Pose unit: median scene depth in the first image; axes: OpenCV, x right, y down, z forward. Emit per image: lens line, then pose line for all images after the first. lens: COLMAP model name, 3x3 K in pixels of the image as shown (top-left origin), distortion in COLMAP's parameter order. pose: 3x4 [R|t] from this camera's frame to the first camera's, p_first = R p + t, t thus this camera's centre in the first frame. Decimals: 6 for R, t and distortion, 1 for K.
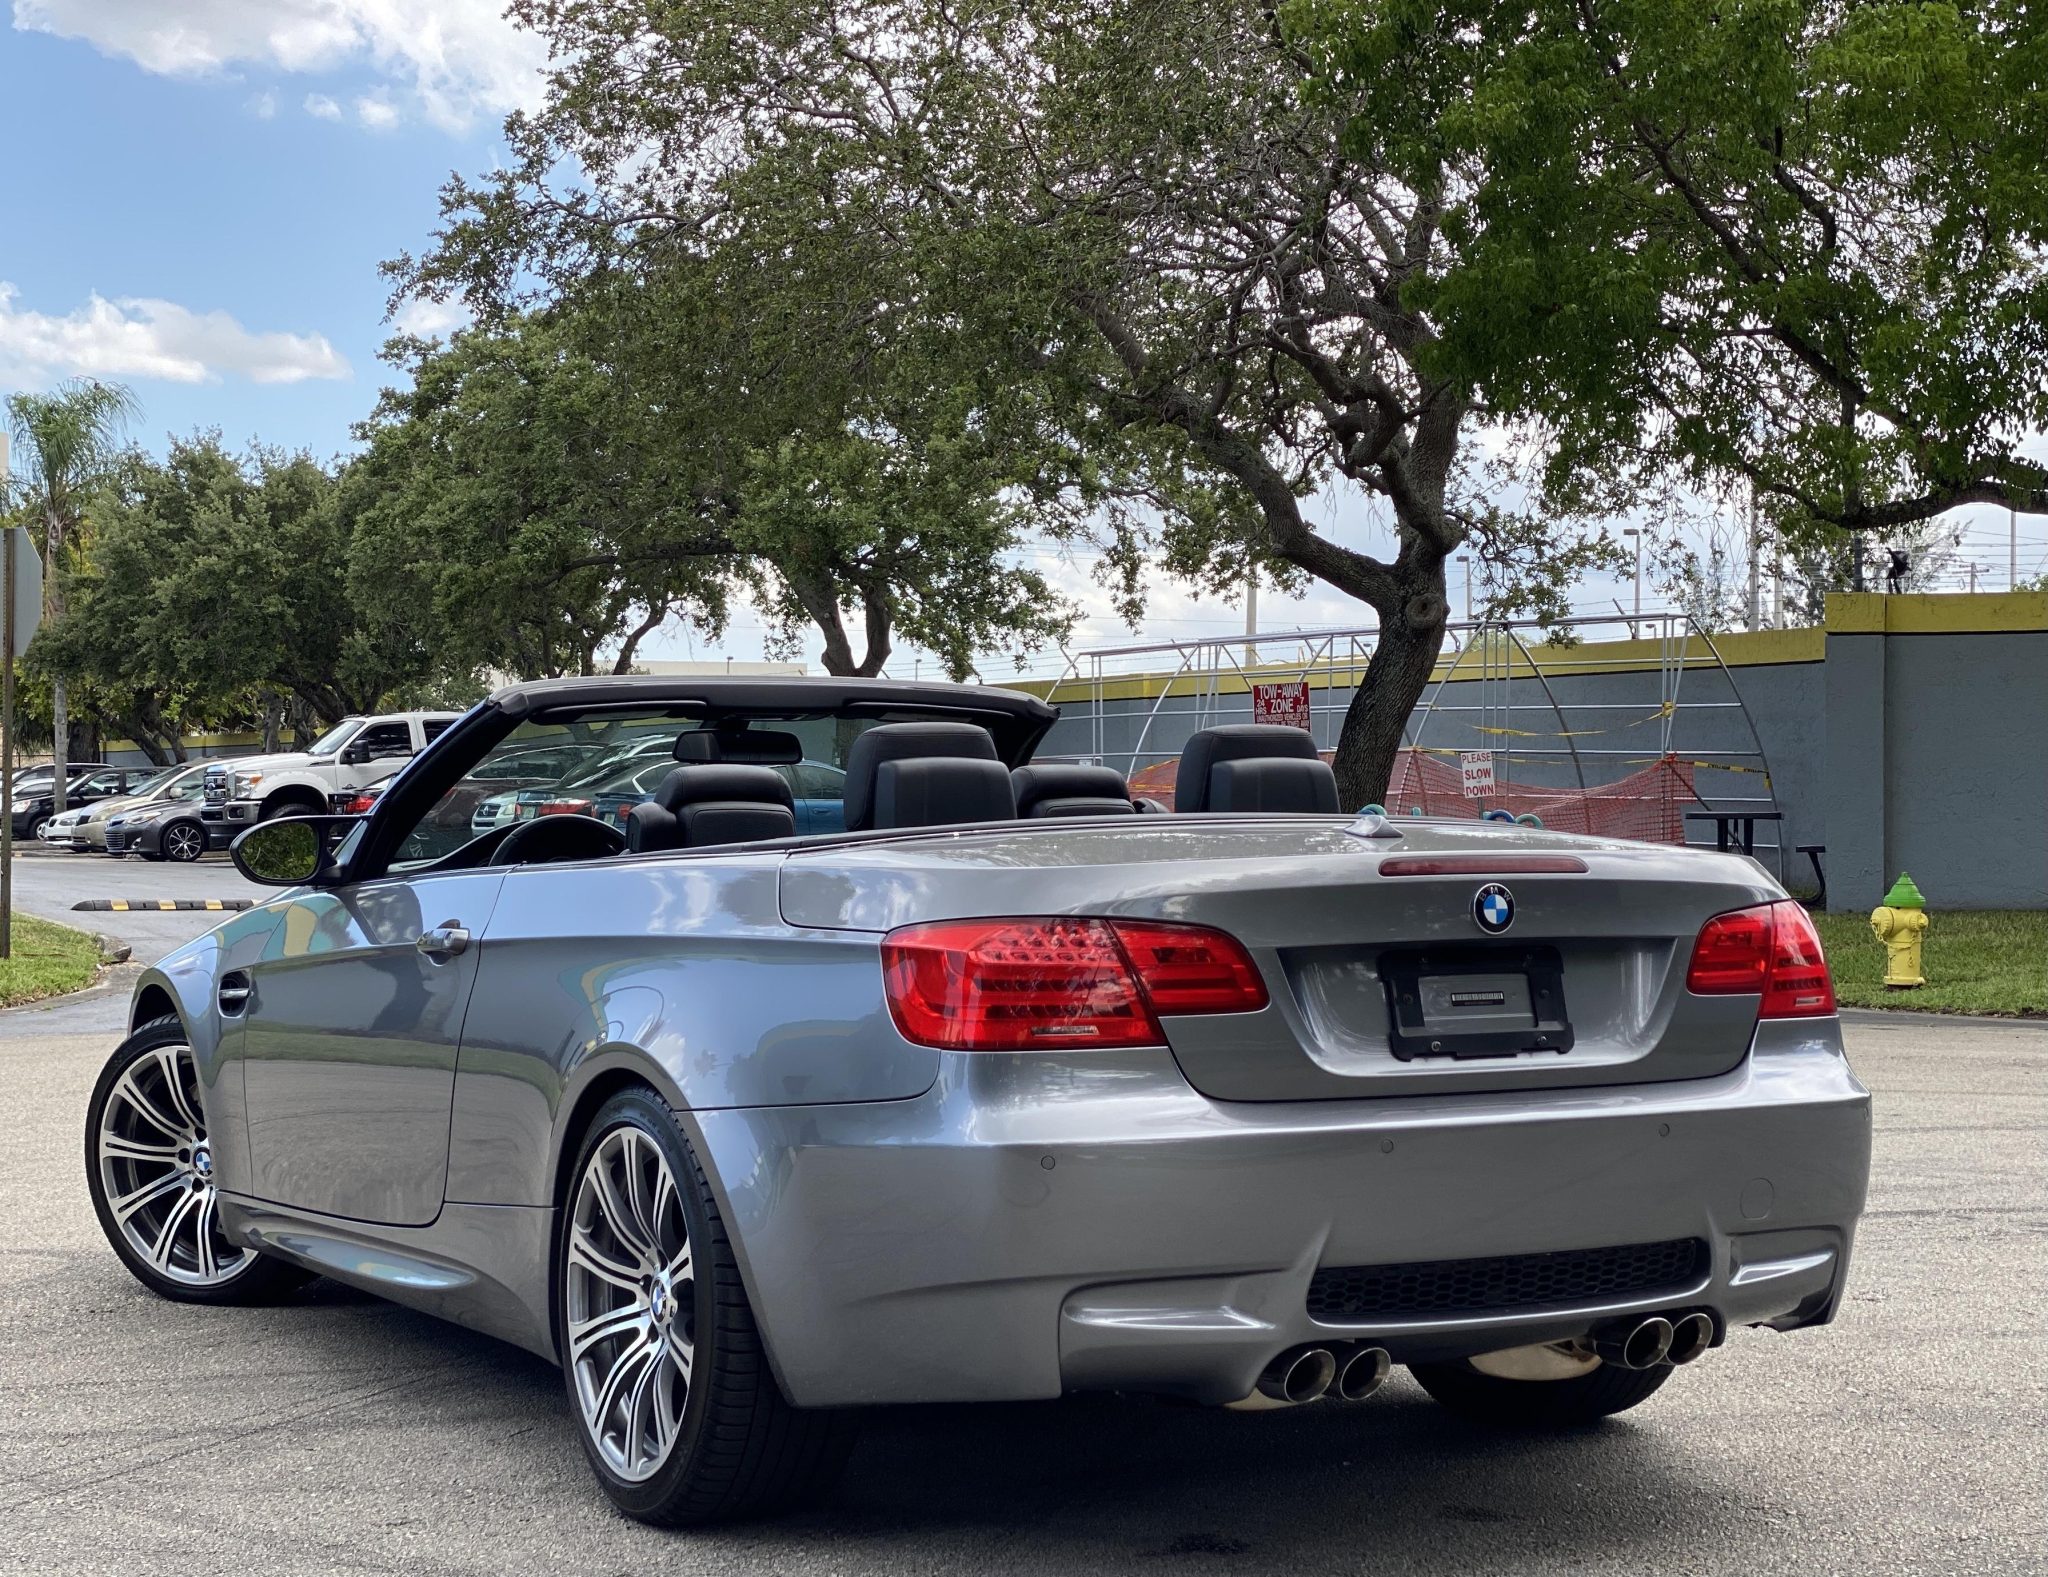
lens RADIAL K [[3500.3, 0, 1066.2], [0, 3500.3, 859.4], [0, 0, 1]] dist [0.156661, 0.040674]
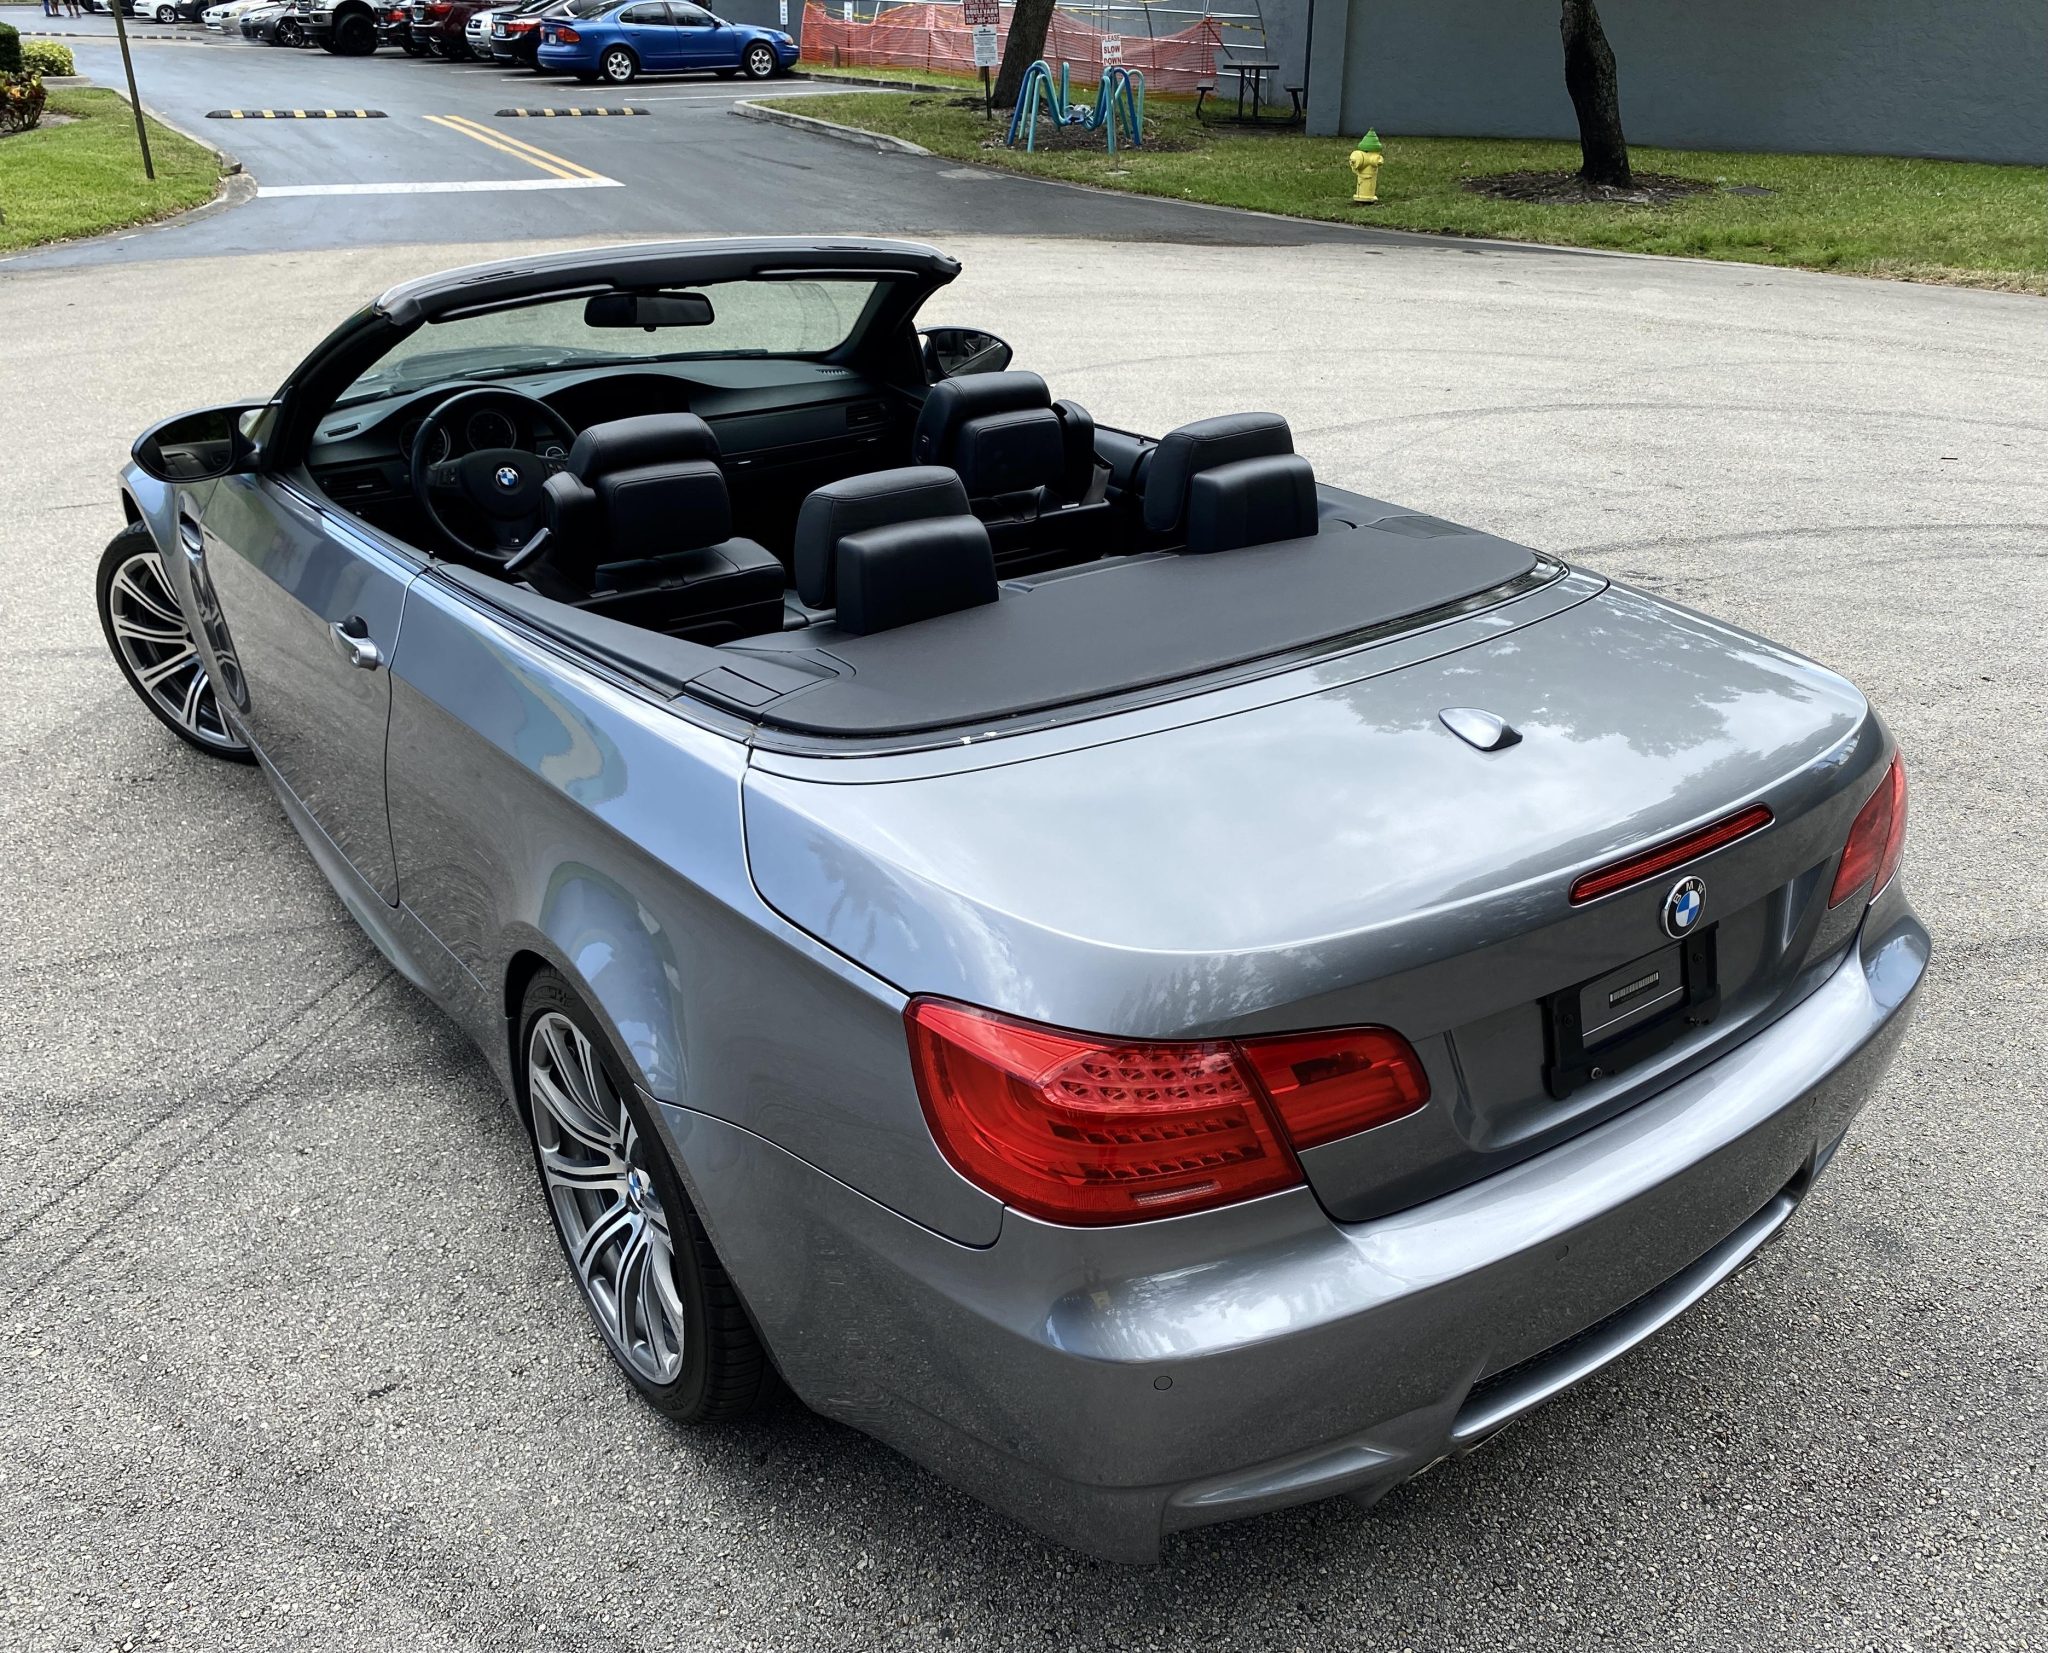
lens RADIAL K [[1704.8, 0, 1088.9], [0, 1704.8, 857.4], [0, 0, 1]] dist [0.014317, -0.004670]
pose [[0.989979, -0.047030, 0.133152, -0.014869], [-0.016445, 0.898101, 0.439481, -0.040080], [-0.140253, -0.437267, 0.888328, 0.170854]]
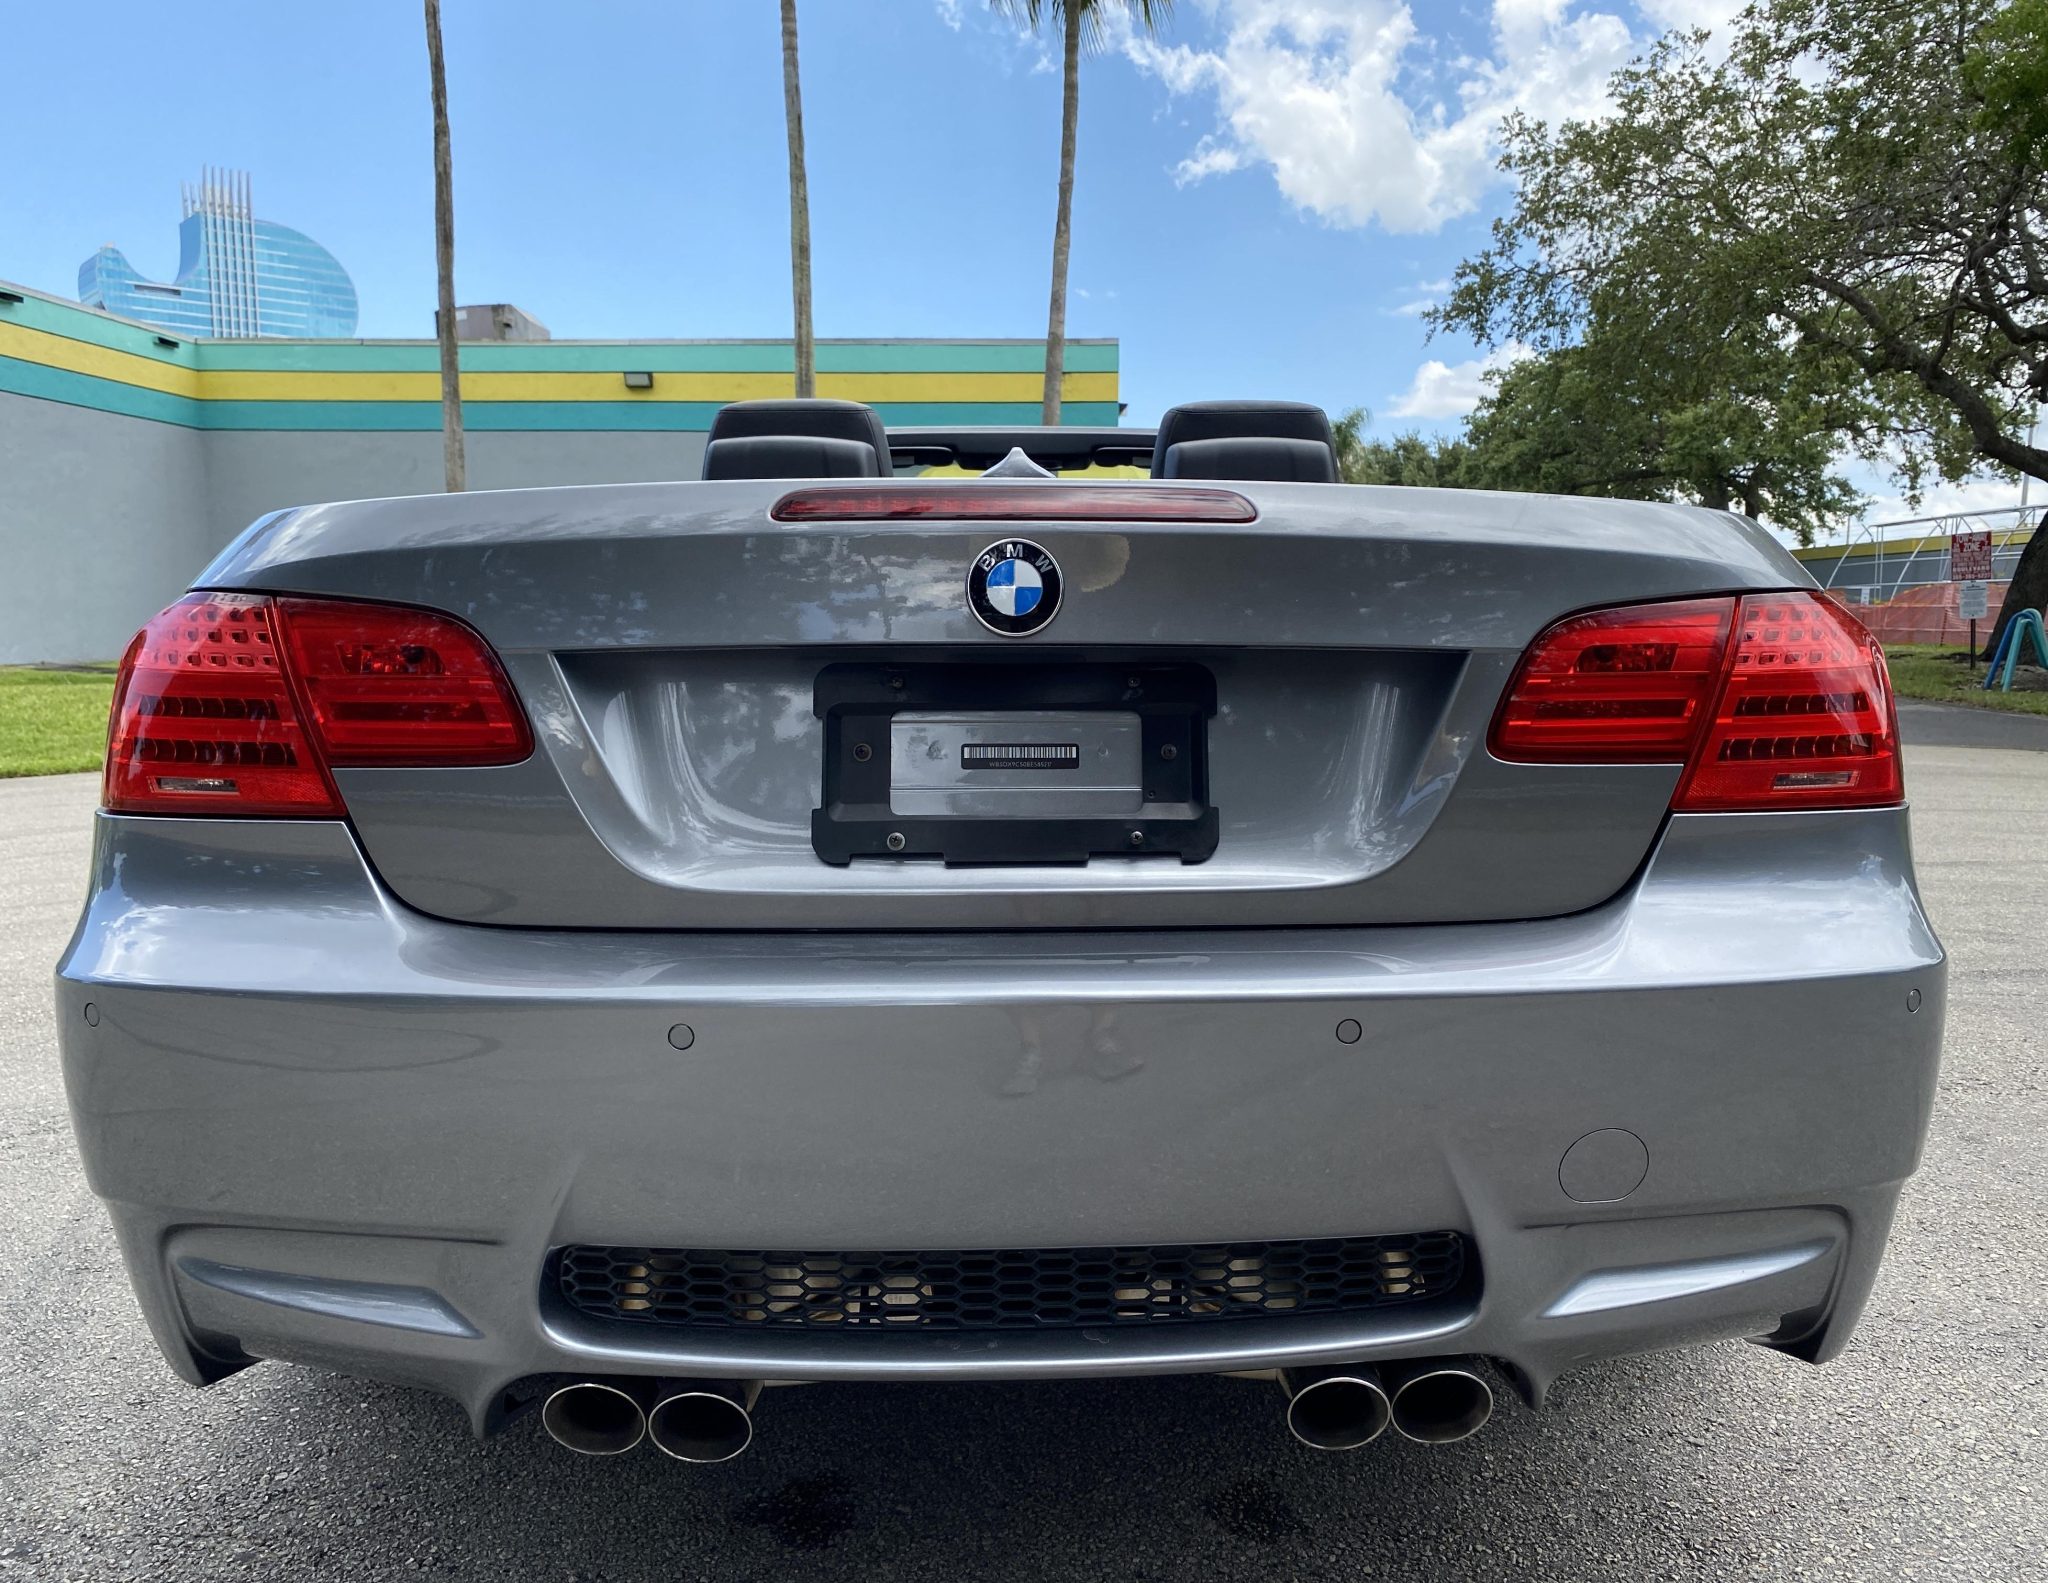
lens RADIAL K [[1630.6, 0, 1078.1], [0, 1630.6, 794.3], [0, 0, 1]] dist [0.007506, 0.003110]
pose [[0.887786, 0.053400, -0.457148, 0.060484], [-0.012409, 0.995663, 0.092207, 0.005627], [0.460089, -0.076187, 0.884598, 0.196444]]
